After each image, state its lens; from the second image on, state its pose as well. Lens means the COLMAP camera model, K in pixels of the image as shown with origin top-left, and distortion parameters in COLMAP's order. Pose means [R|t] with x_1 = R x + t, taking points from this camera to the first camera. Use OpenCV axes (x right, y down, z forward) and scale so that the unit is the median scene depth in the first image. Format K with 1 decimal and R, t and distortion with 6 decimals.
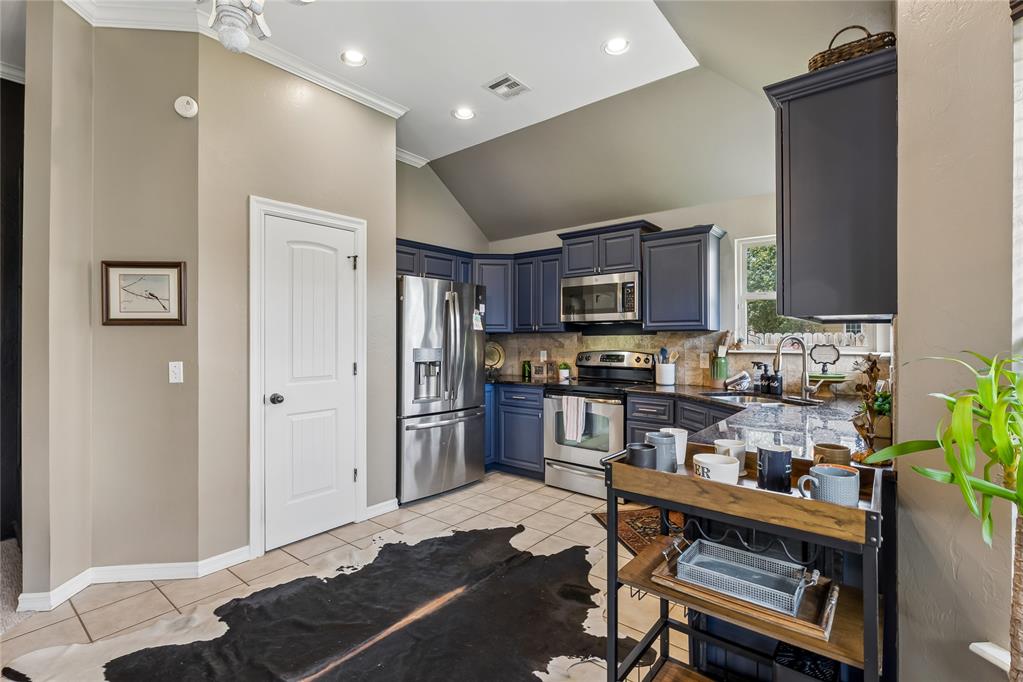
lens RADIAL K [[461.4, 0, 510.1], [0, 461.4, 337.1], [0, 0, 1]] dist [-0.017104, 0.000264]
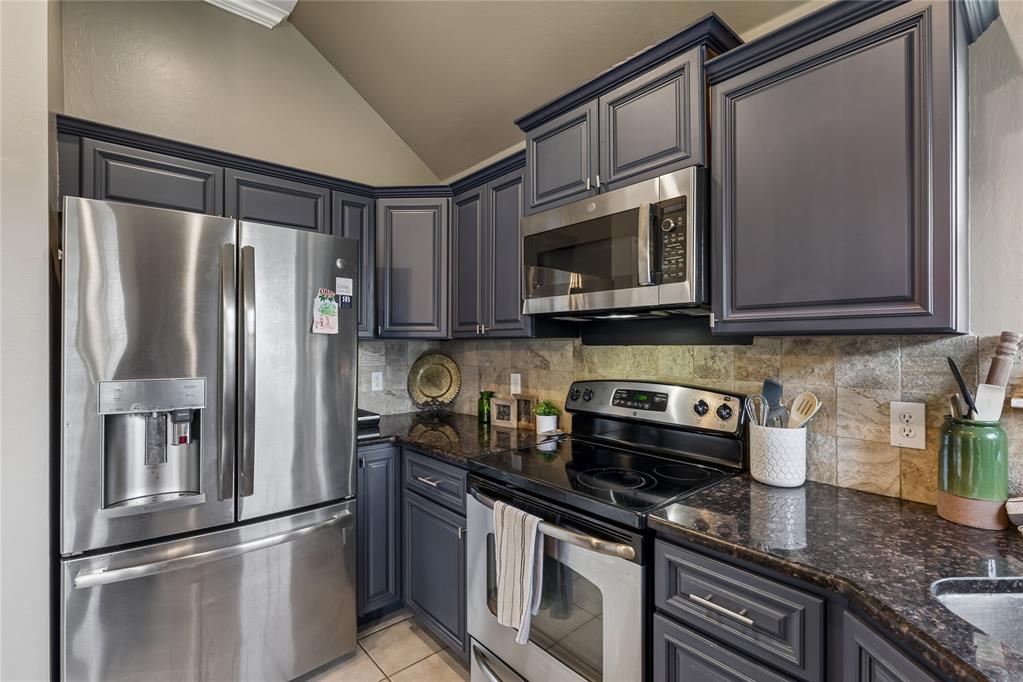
lens RADIAL K [[461.4, 0, 511.0], [0, 461.4, 338.7], [0, 0, 1]] dist [-0.017104, 0.000264]
pose [[0.985673, -0.000509, -0.168666, 0.185142], [-0.000601, 0.999978, -0.006531, -0.007717], [0.168666, 0.006539, 0.985652, 0.590437]]
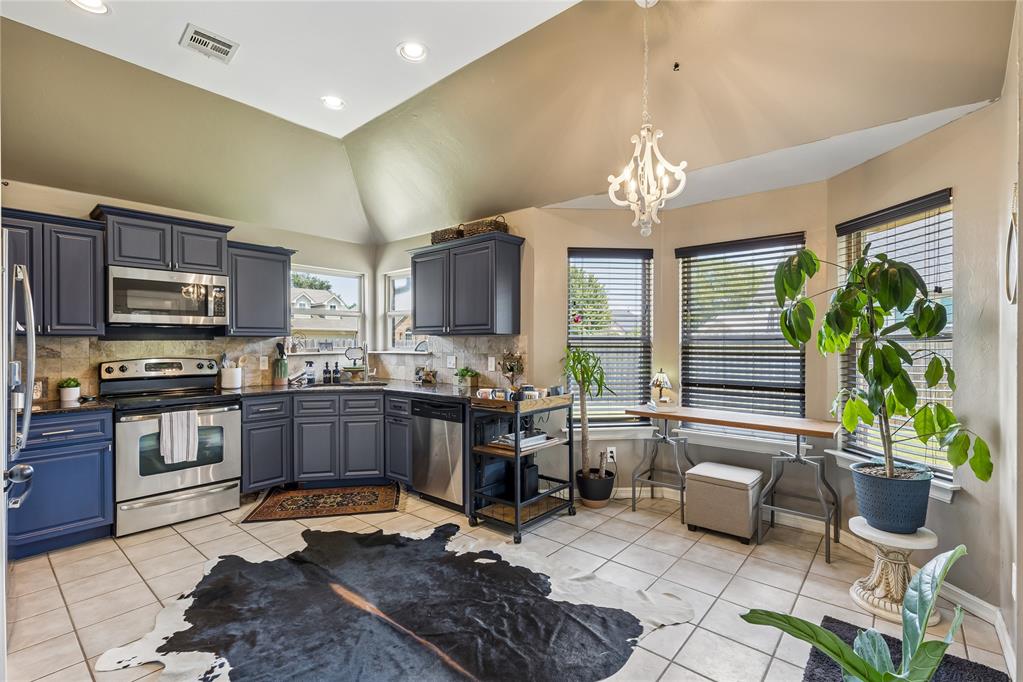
lens RADIAL K [[461.4, 0, 517.1], [0, 461.4, 345.1], [0, 0, 1]] dist [-0.017104, 0.000264]
pose [[0.011221, -0.005248, 0.999923, -0.664387], [0.003112, 0.999982, 0.005214, 0.002630], [-0.999932, 0.003053, 0.011237, 0.337994]]
